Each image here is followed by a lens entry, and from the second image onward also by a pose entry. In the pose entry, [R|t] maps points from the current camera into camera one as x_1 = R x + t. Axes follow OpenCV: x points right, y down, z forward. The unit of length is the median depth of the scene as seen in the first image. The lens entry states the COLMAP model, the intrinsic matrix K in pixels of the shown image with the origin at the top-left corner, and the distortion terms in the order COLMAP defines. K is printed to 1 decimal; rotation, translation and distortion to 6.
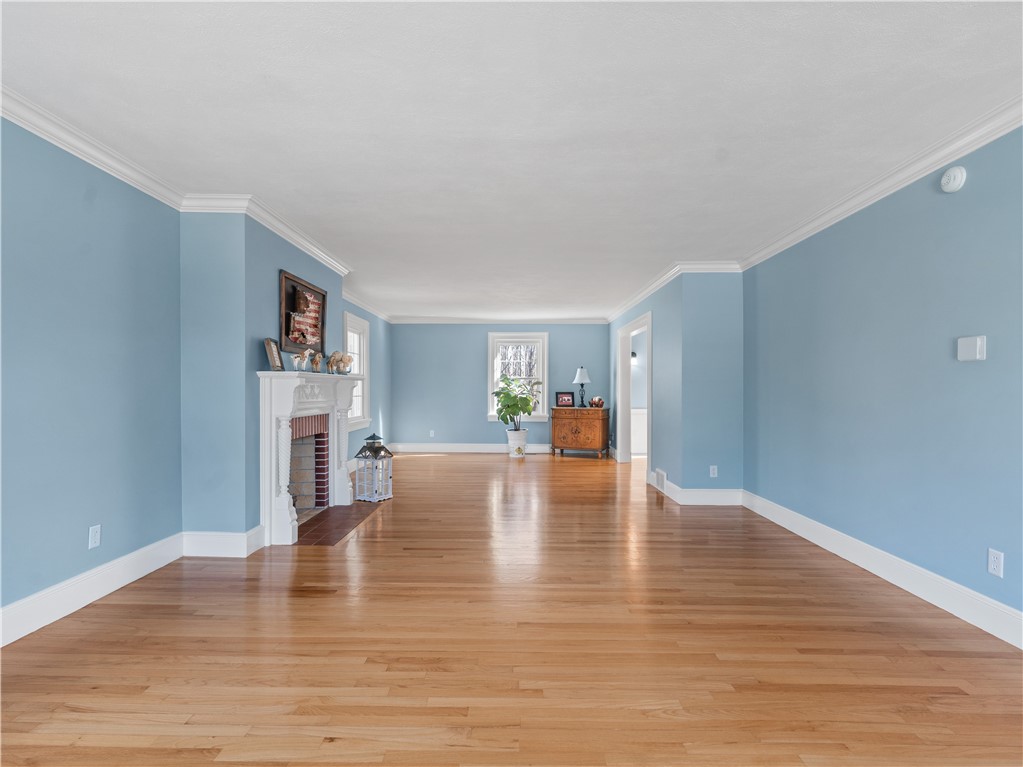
lens RADIAL K [[523.8, 0, 510.6], [0, 523.8, 386.4], [0, 0, 1]] dist [-0.014633, 0.004735]
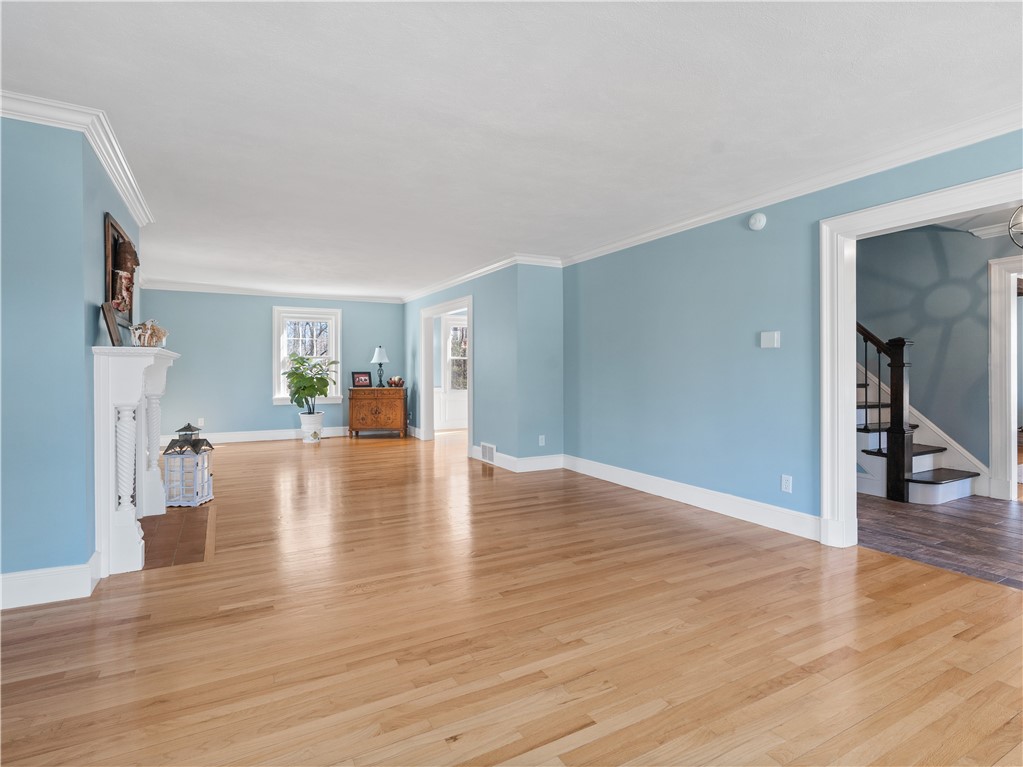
lens RADIAL K [[523.8, 0, 510.4], [0, 523.8, 366.7], [0, 0, 1]] dist [-0.014633, 0.004735]
pose [[0.871581, -0.001885, 0.490248, -0.297474], [0.001327, 0.999998, 0.001484, 0.000043], [-0.490250, -0.000643, 0.871582, 0.050960]]
